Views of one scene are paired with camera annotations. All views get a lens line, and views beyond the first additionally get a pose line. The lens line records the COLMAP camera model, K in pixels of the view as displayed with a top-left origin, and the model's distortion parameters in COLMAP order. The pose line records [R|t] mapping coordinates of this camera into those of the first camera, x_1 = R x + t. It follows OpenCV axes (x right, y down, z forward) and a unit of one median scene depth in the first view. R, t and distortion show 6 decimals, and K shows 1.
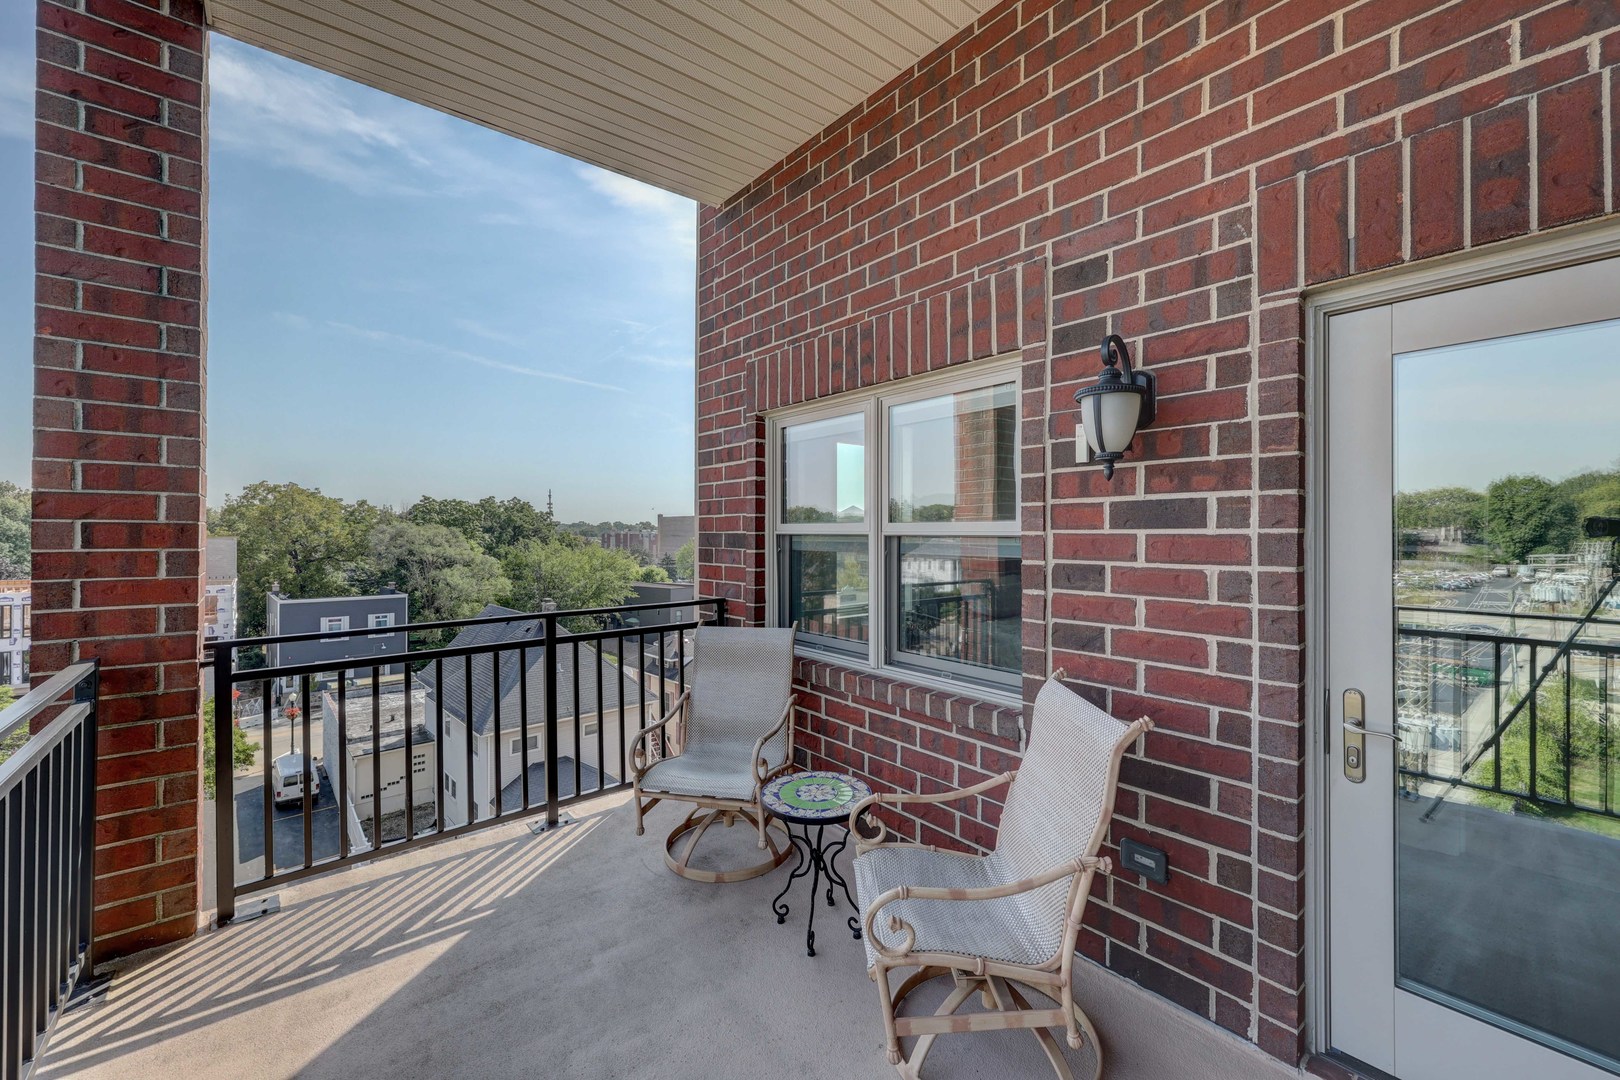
lens RADIAL K [[656.4, 0, 787.6], [0, 656.4, 534.0], [0, 0, 1]] dist [0.003460, 0.000007]
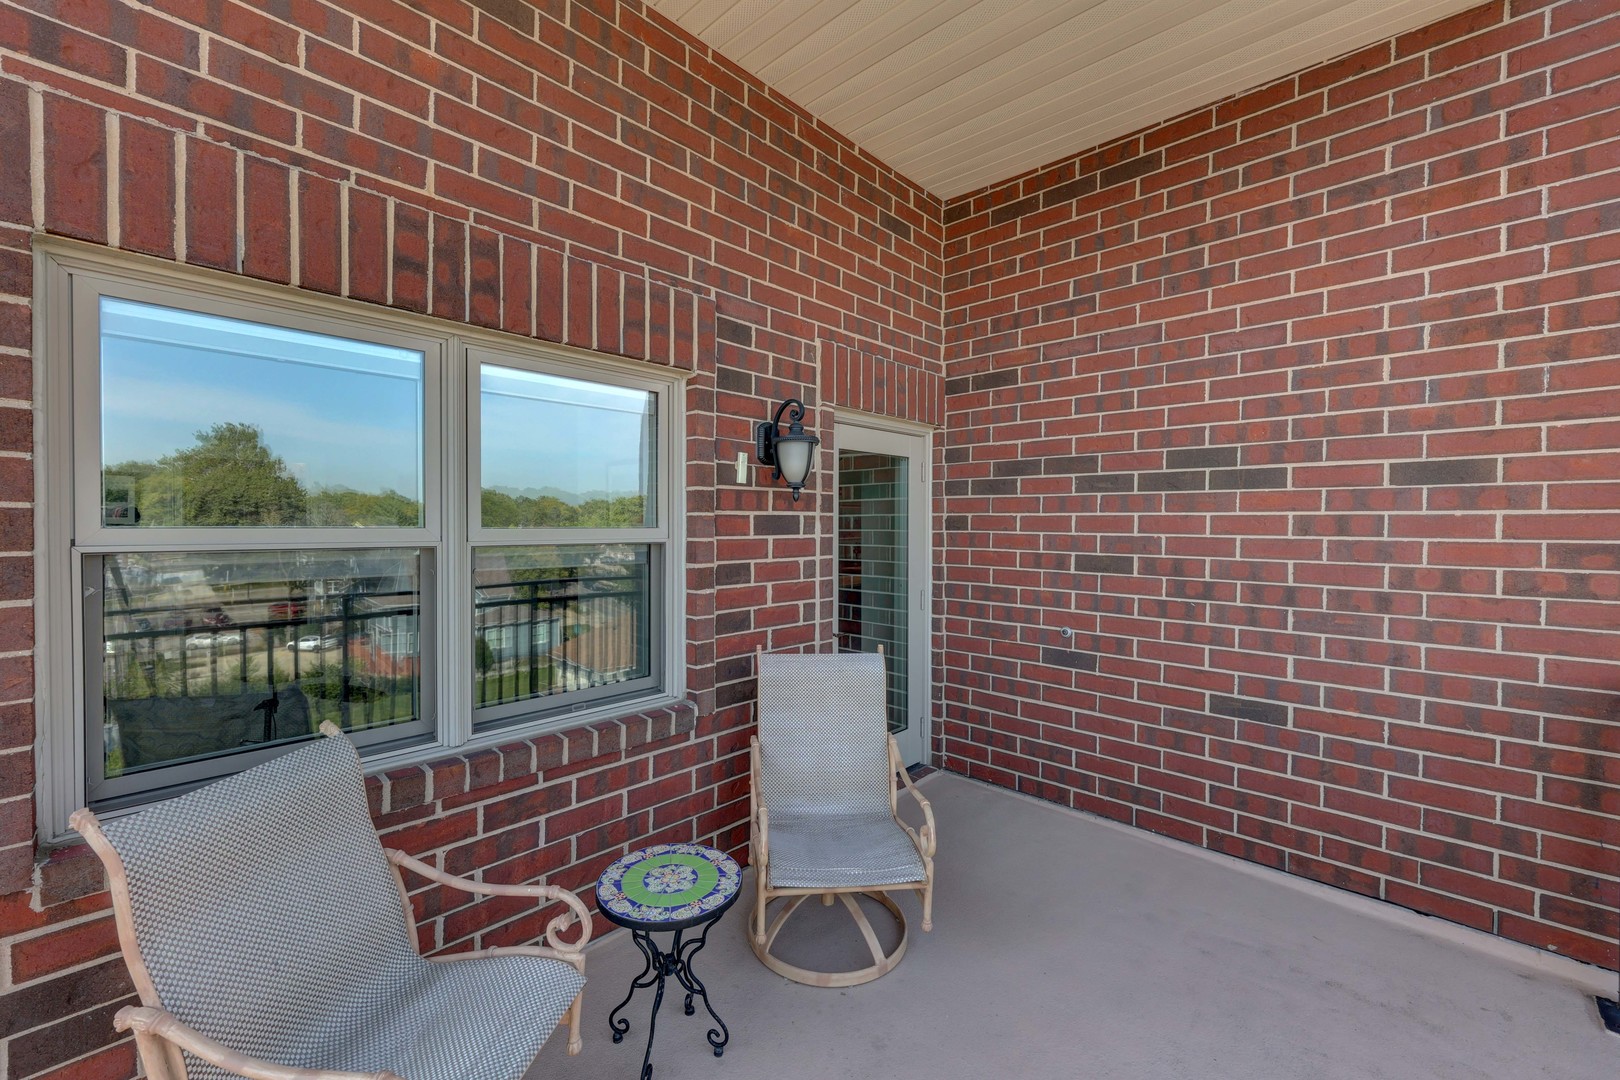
lens RADIAL K [[656.4, 0, 818.0], [0, 656.4, 537.3], [0, 0, 1]] dist [0.003460, 0.000007]
pose [[-0.152347, -0.017284, 0.988176, -0.851522], [0.002467, 0.999837, 0.017868, -0.027199], [-0.988324, 0.005160, -0.152279, 1.079711]]
